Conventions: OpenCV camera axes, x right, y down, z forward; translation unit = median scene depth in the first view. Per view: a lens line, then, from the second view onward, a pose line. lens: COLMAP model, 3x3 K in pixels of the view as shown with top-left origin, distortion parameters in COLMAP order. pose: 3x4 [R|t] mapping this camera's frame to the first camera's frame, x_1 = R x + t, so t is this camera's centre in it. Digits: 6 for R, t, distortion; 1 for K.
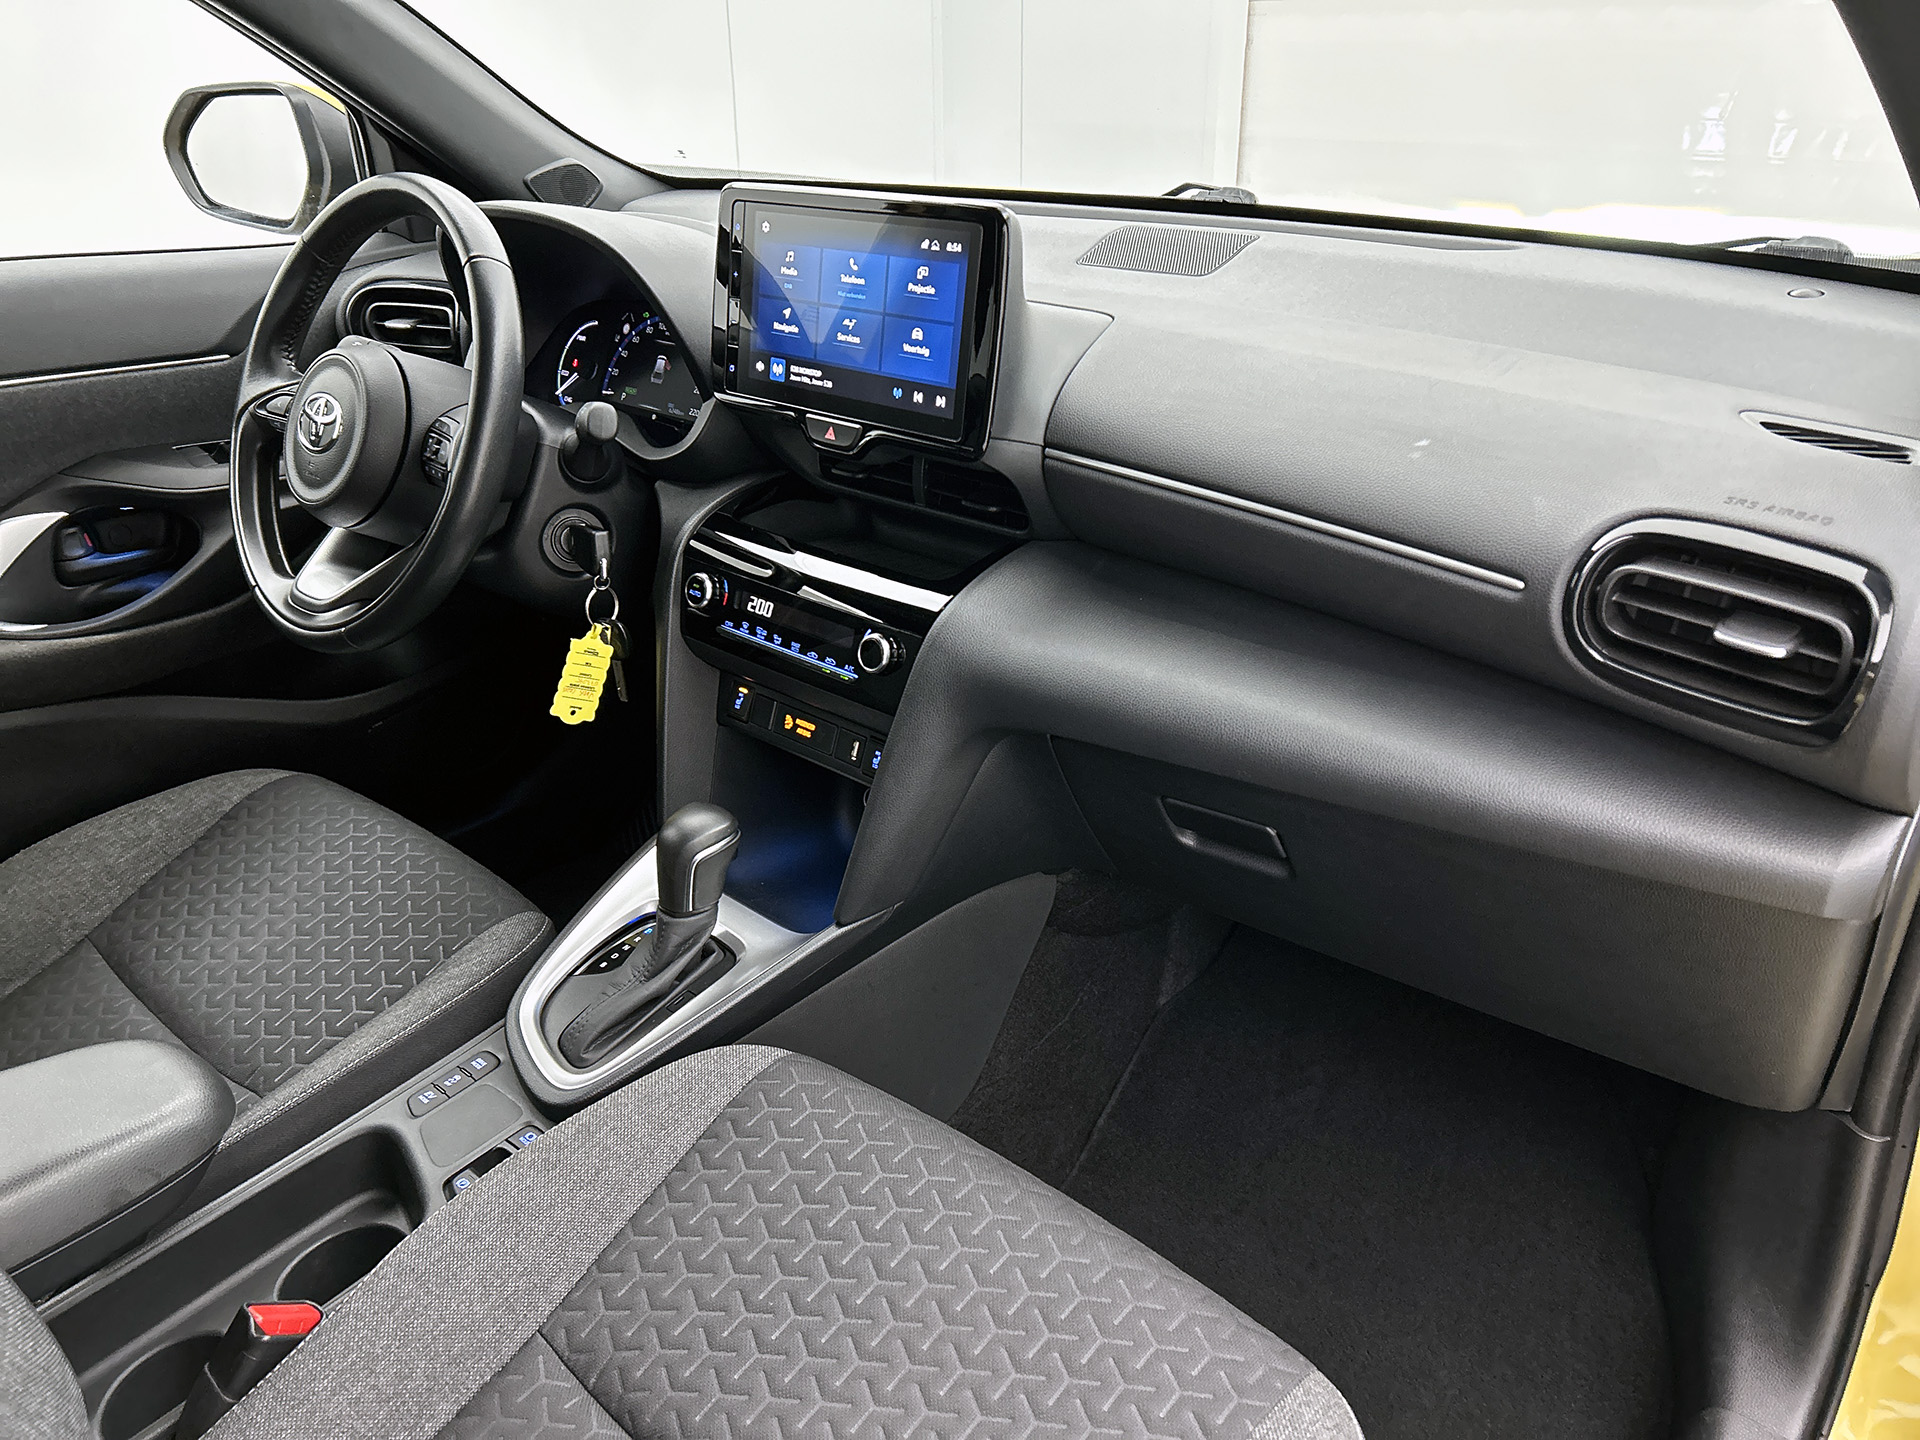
lens RADIAL K [[1446.8, 0, 973.3], [0, 1446.8, 730.7], [0, 0, 1]] dist [0.038092, -0.028205]
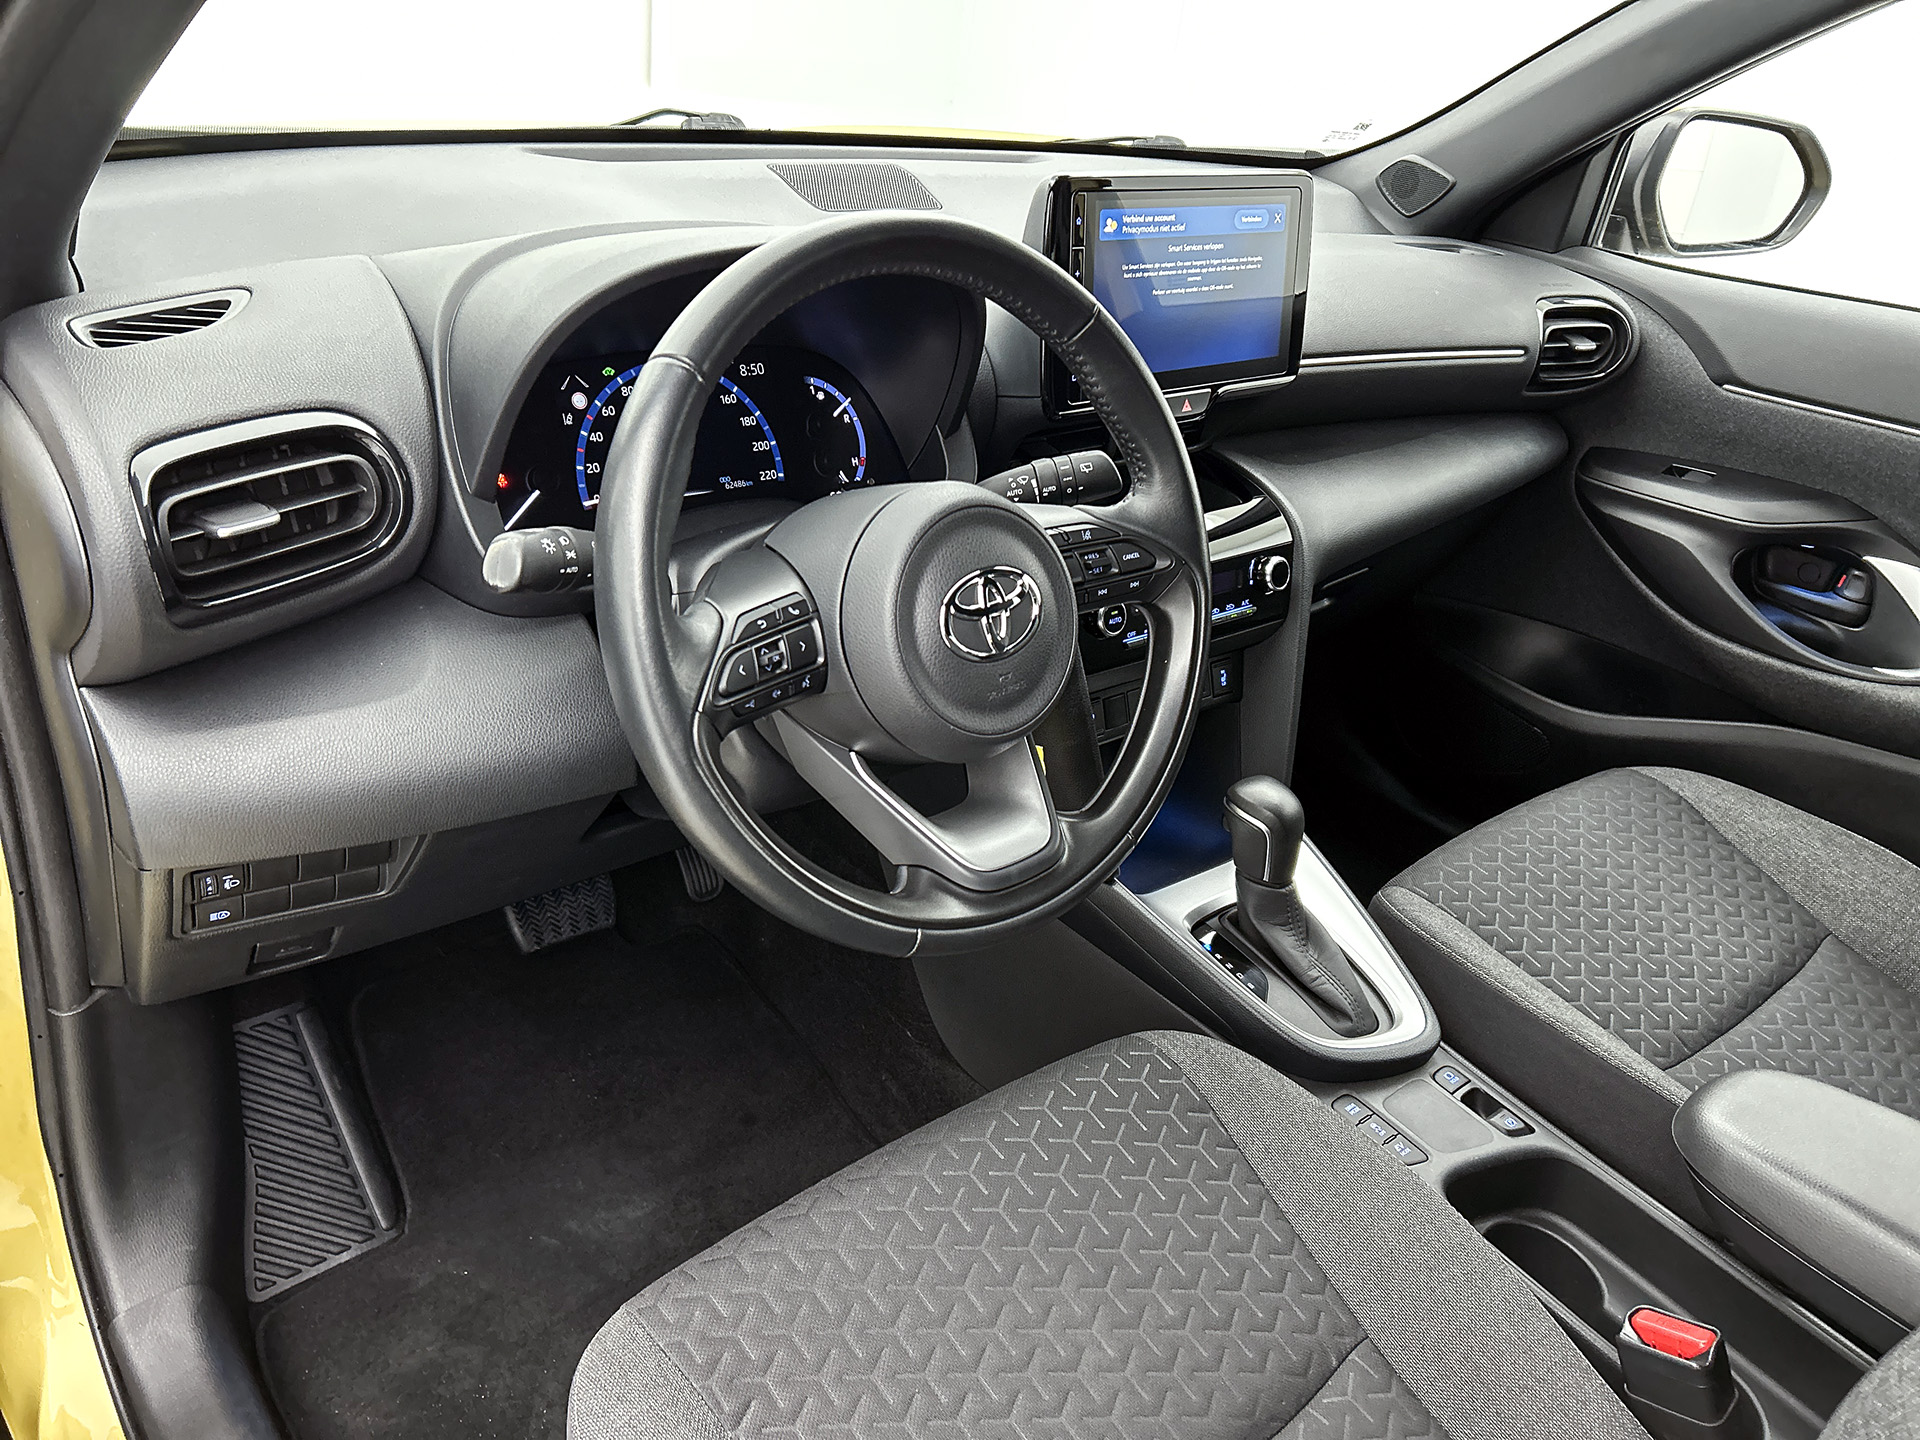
lens RADIAL K [[1446.8, 0, 967.1], [0, 1446.8, 711.2], [0, 0, 1]] dist [0.038092, -0.028205]
pose [[0.147853, -0.435285, 0.888069, -1.124115], [0.329984, 0.868195, 0.370605, -0.446813], [-0.932336, 0.238253, 0.272002, 0.909066]]
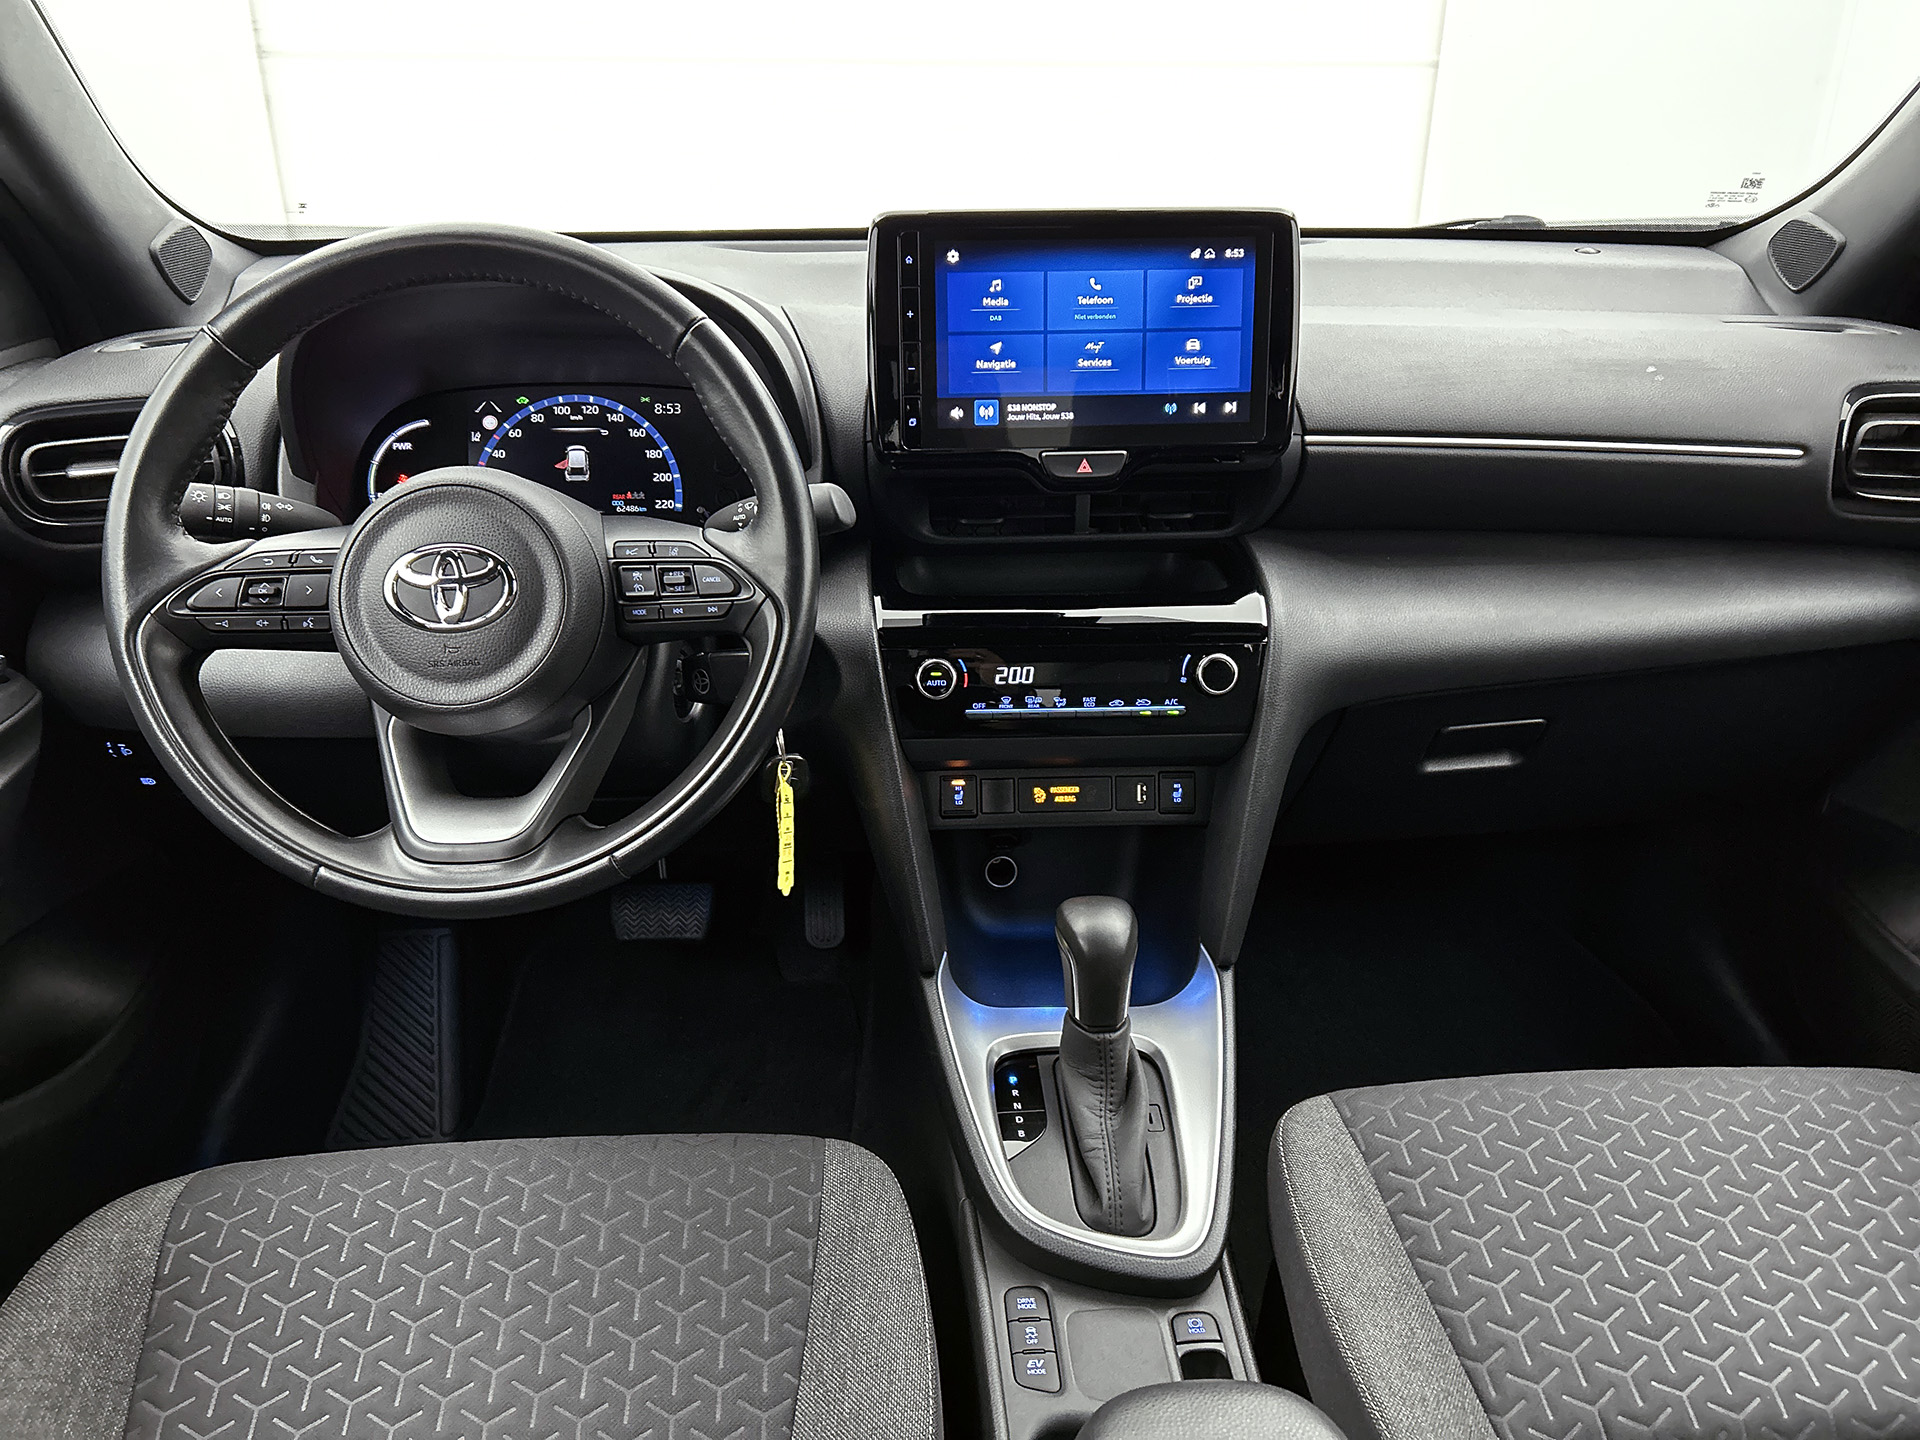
lens RADIAL K [[1446.8, 0, 948.8], [0, 1446.8, 703.1], [0, 0, 1]] dist [0.038092, -0.028205]
pose [[0.710521, -0.264144, 0.652218, -0.798274], [0.300864, 0.951916, 0.057760, -0.139660], [-0.636114, 0.155189, 0.755828, 0.375727]]
